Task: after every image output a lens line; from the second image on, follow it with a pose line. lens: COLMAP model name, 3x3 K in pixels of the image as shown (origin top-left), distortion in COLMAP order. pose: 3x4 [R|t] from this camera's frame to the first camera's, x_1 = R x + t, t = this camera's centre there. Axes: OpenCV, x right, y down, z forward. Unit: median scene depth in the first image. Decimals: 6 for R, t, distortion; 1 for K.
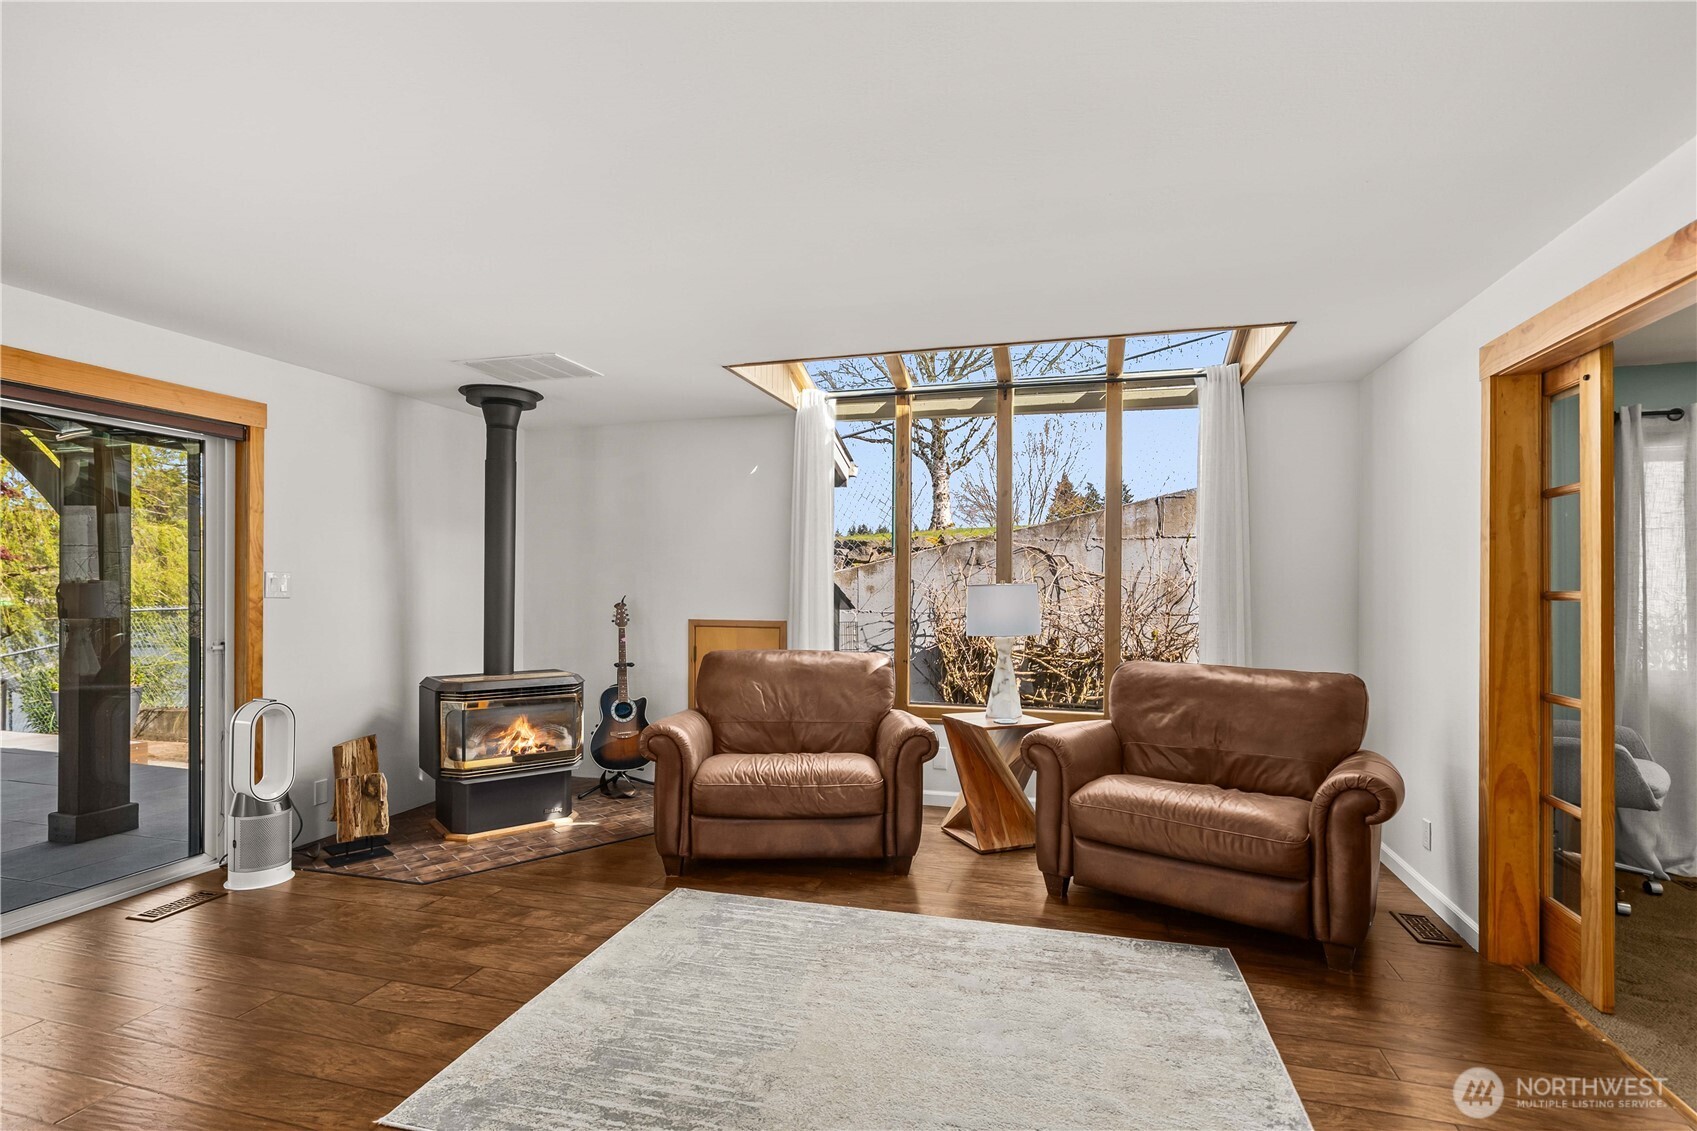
lens RADIAL K [[811.1, 0, 852.2], [0, 811.1, 587.0], [0, 0, 1]] dist [0.004516, 0.000615]
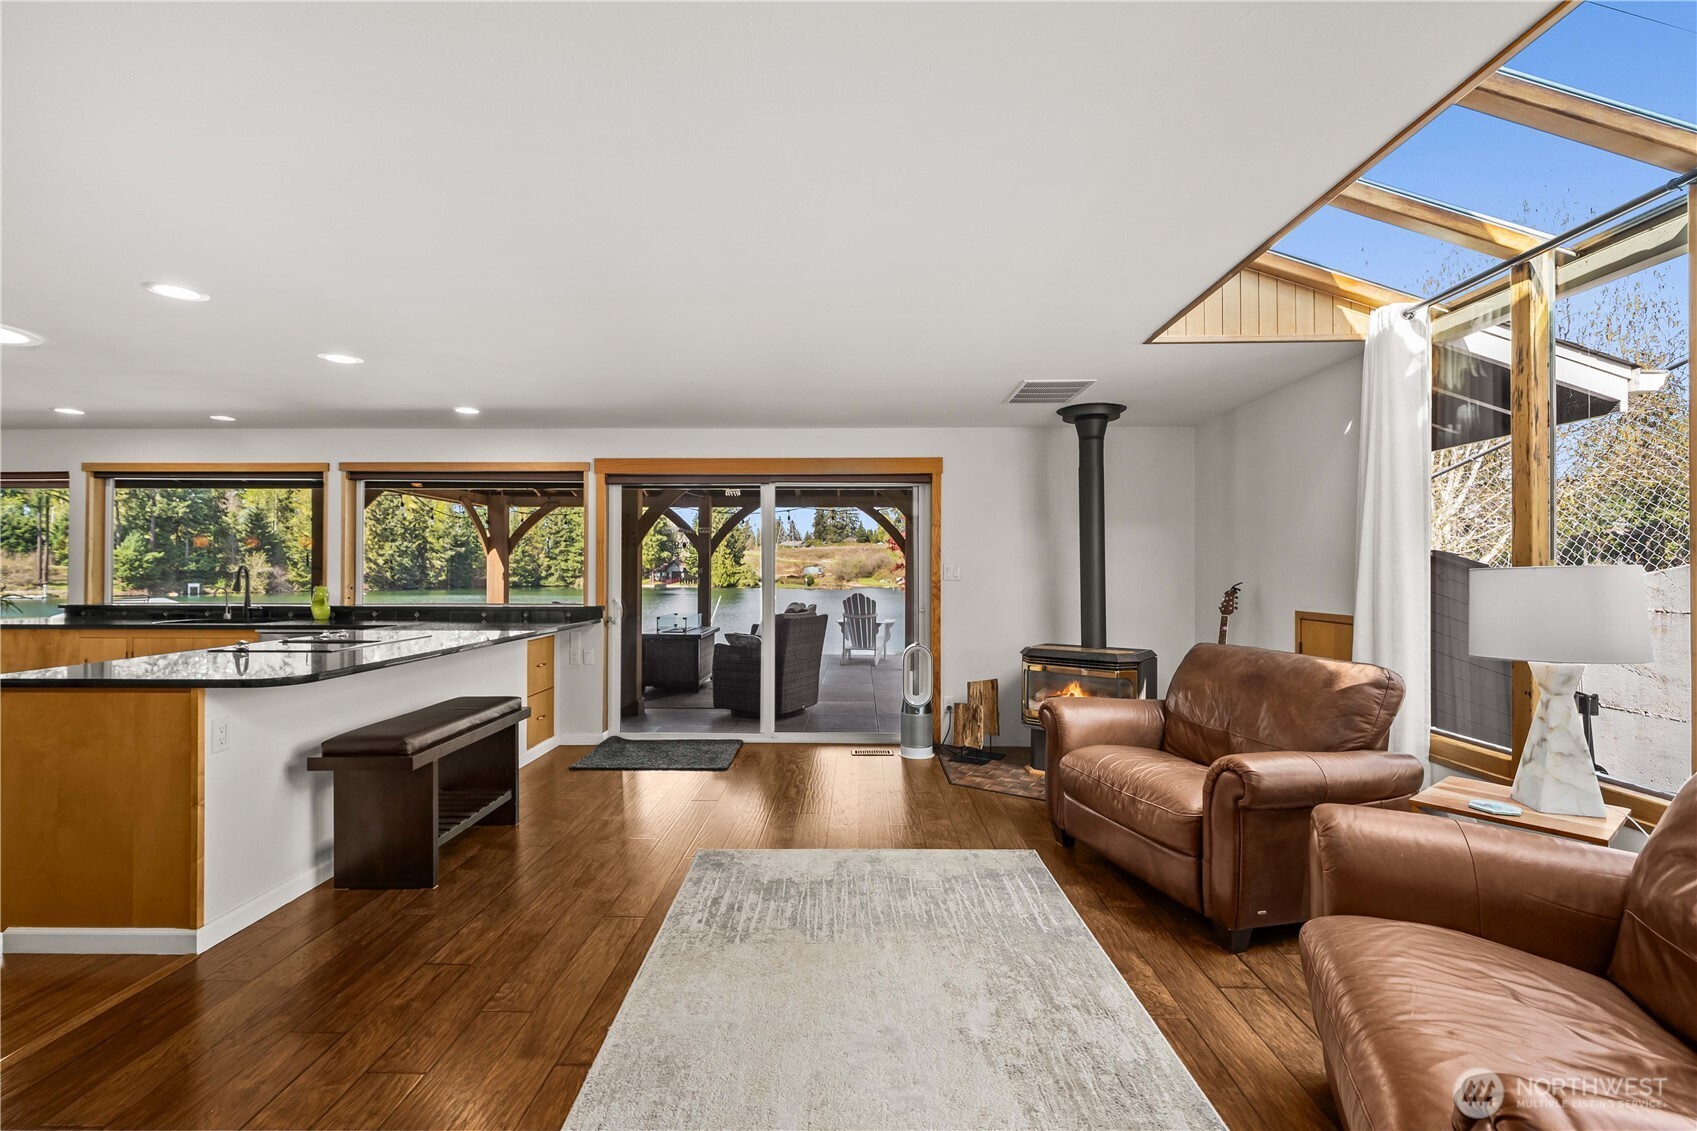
lens RADIAL K [[739.8, 0, 840.0], [0, 739.8, 561.9], [0, 0, 1]] dist [-0.004766, 0.000222]
pose [[0.247035, -0.016871, -0.968860, 0.773095], [-0.001608, 0.999840, -0.017821, 0.003641], [0.969005, 0.005960, 0.246969, 0.564574]]
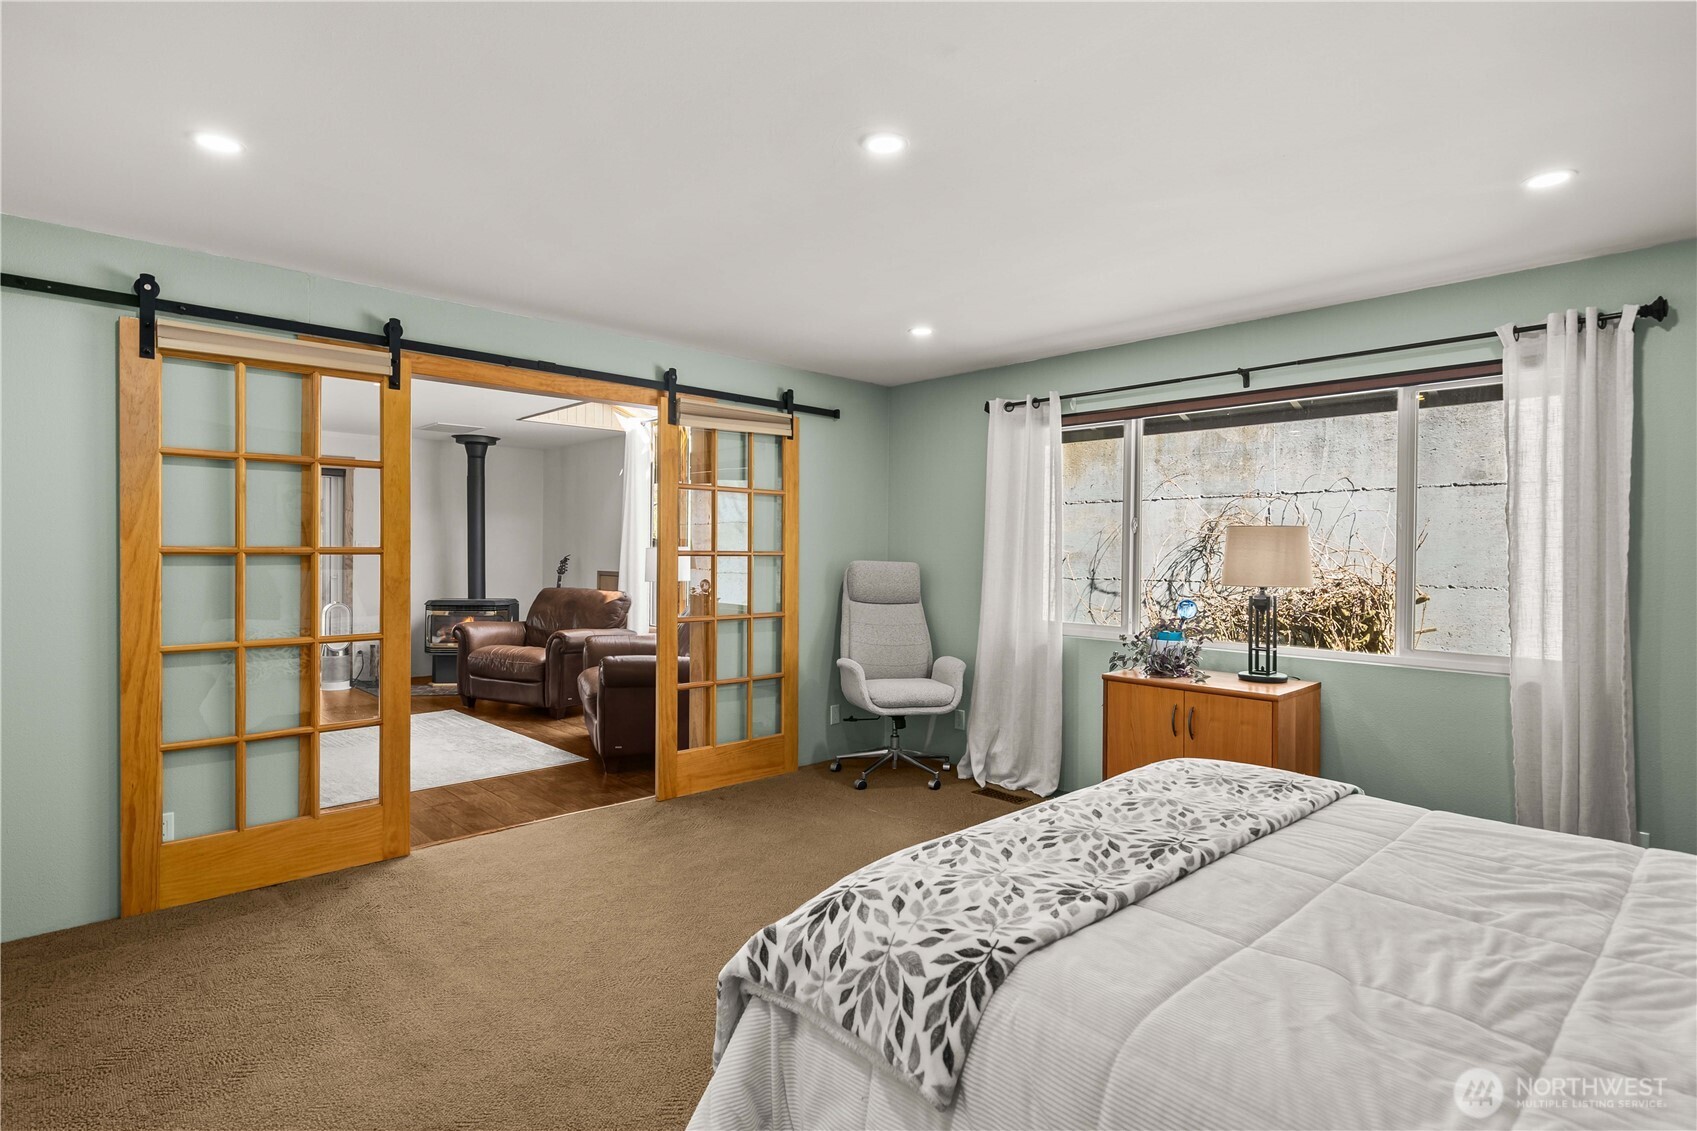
lens RADIAL K [[857.9, 0, 804.2], [0, 857.9, 564.9], [0, 0, 1]] dist [0.043527, 0.000000]
pose [[0.838468, 0.011511, -0.544830, 1.739338], [-0.006043, 0.999912, 0.011825, 0.011891], [0.544918, -0.006622, 0.838463, -0.253692]]
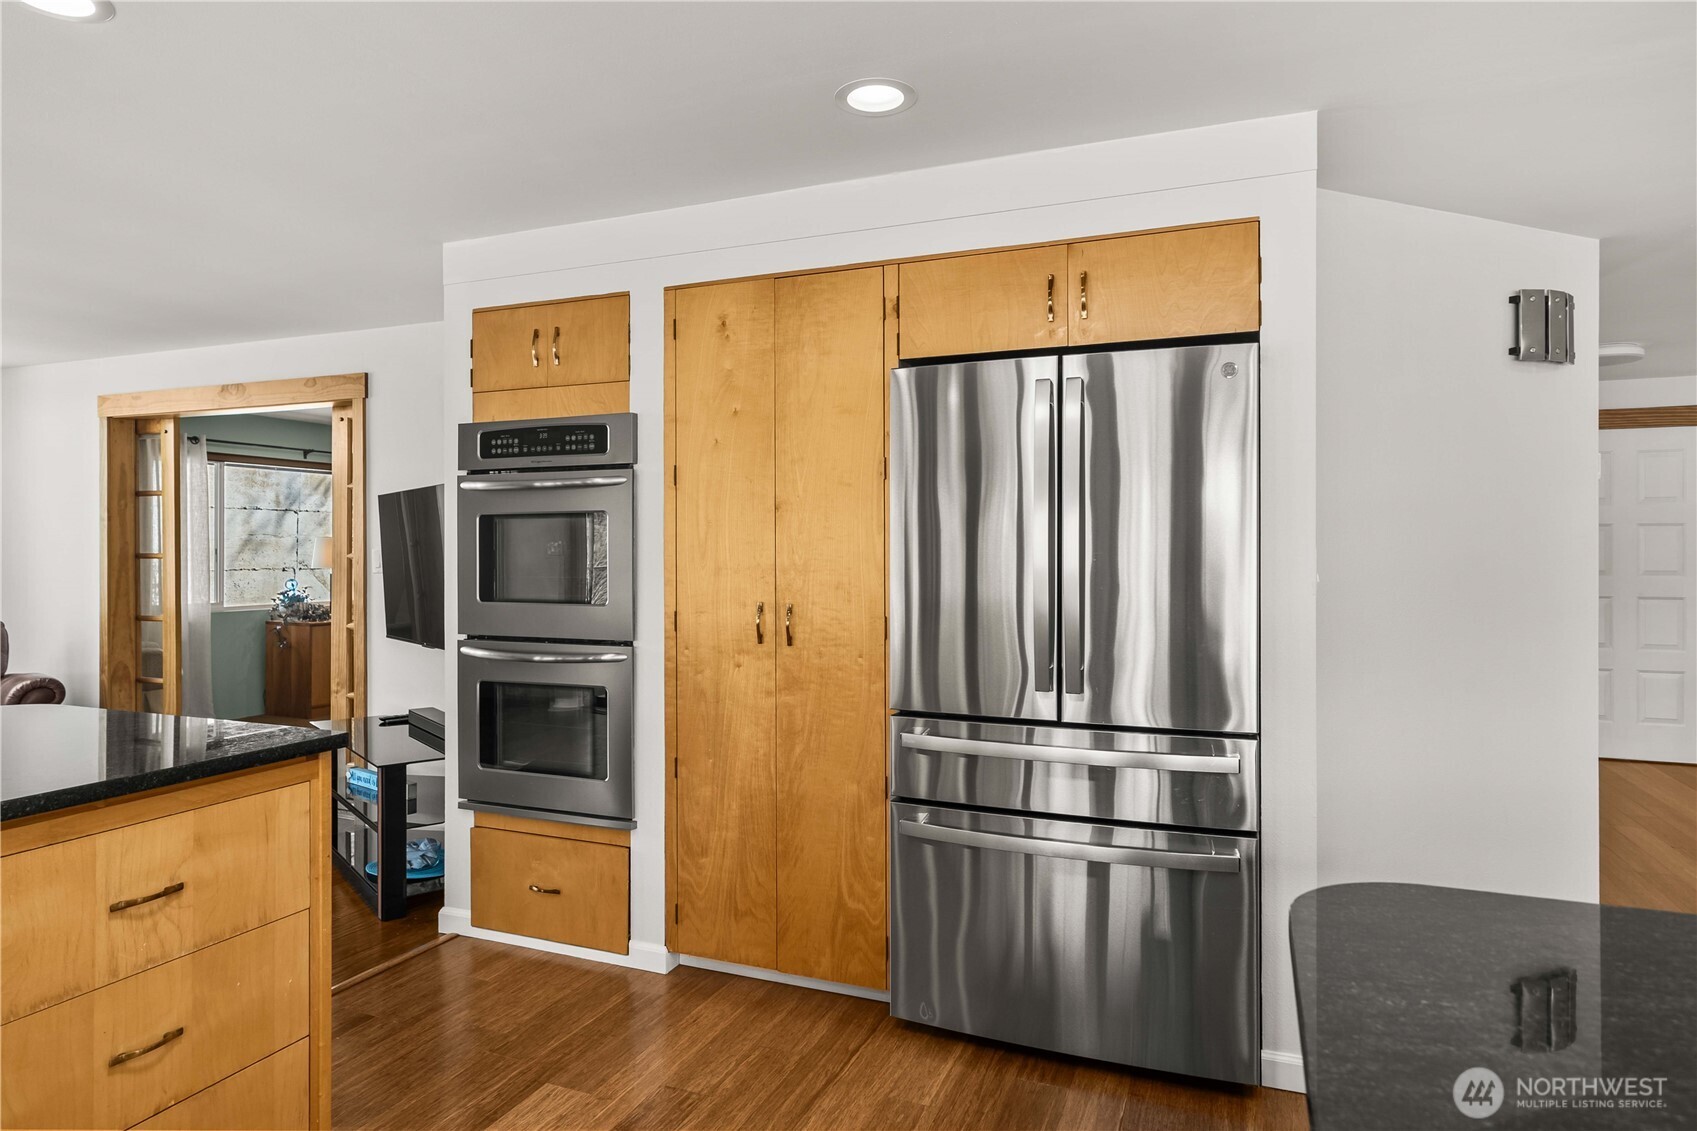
lens RADIAL K [[938.9, 0, 884.5], [0, 938.9, 554.0], [0, 0, 1]] dist [0.020029, -0.000500]
pose [[0.097205, -0.007087, 0.995239, -0.845001], [0.000565, 0.999975, 0.007065, -0.005917], [-0.995264, -0.000124, 0.097206, -0.633590]]
